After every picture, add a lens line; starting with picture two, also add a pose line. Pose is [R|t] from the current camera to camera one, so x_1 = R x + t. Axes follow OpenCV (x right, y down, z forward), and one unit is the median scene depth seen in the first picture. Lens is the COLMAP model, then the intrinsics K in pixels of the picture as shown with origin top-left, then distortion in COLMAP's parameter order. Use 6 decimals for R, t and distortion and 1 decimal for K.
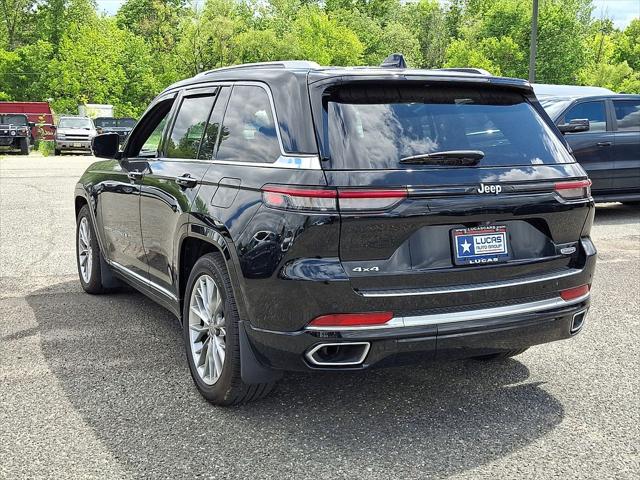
lens RADIAL K [[854.5, 0, 304.1], [0, 854.5, 239.3], [0, 0, 1]] dist [0.268152, -0.653128]
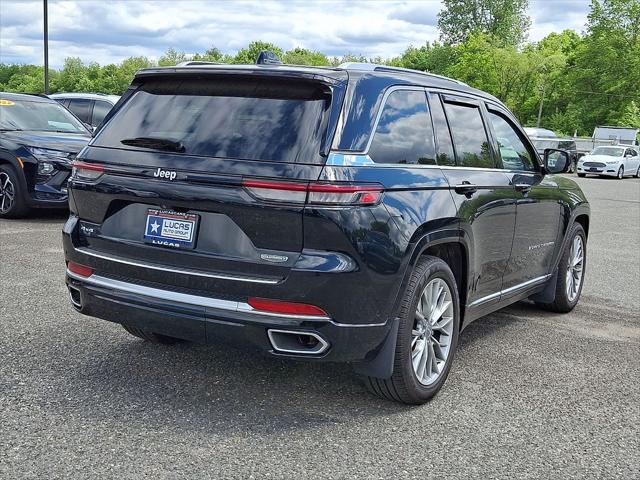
lens RADIAL K [[803.0, 0, 320.0], [0, 803.0, 240.0], [0, 0, 1]] dist [0.203111, -0.515077]
pose [[0.513796, 0.145298, -0.845519, 1.075546], [-0.169686, 0.983295, 0.065861, -0.071571], [0.840964, 0.109633, 0.529868, 0.613123]]
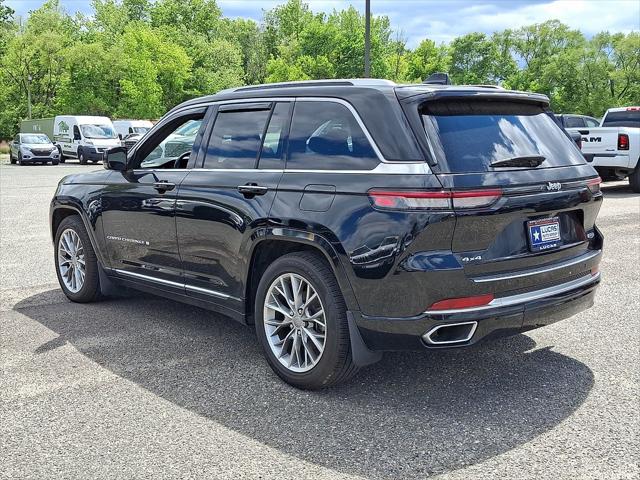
lens RADIAL K [[794.9, 0, 320.0], [0, 794.9, 240.0], [0, 0, 1]] dist [0.194179, -0.466016]
pose [[0.966587, -0.049387, 0.251535, -0.359384], [0.049379, 0.998760, 0.006346, -0.006586], [-0.251537, 0.006287, 0.967827, 0.003595]]
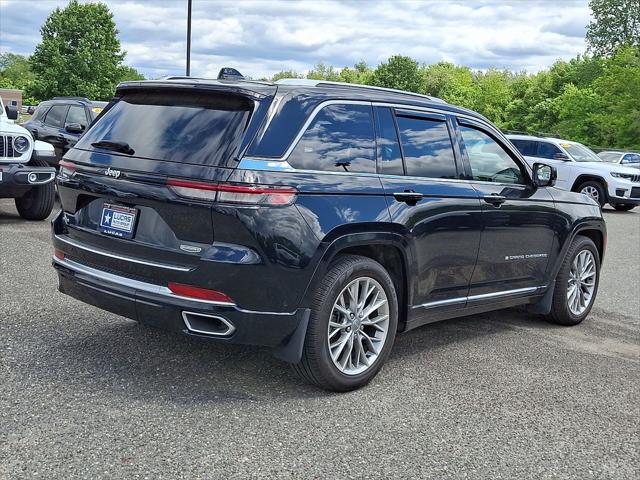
lens RADIAL K [[794.9, 0, 320.0], [0, 794.9, 240.0], [0, 0, 1]] dist [0.194179, -0.466016]
pose [[0.343160, 0.152829, -0.926760, 1.280641], [-0.199980, 0.975939, 0.086891, -0.114531], [0.917741, 0.155516, 0.365466, 0.820782]]
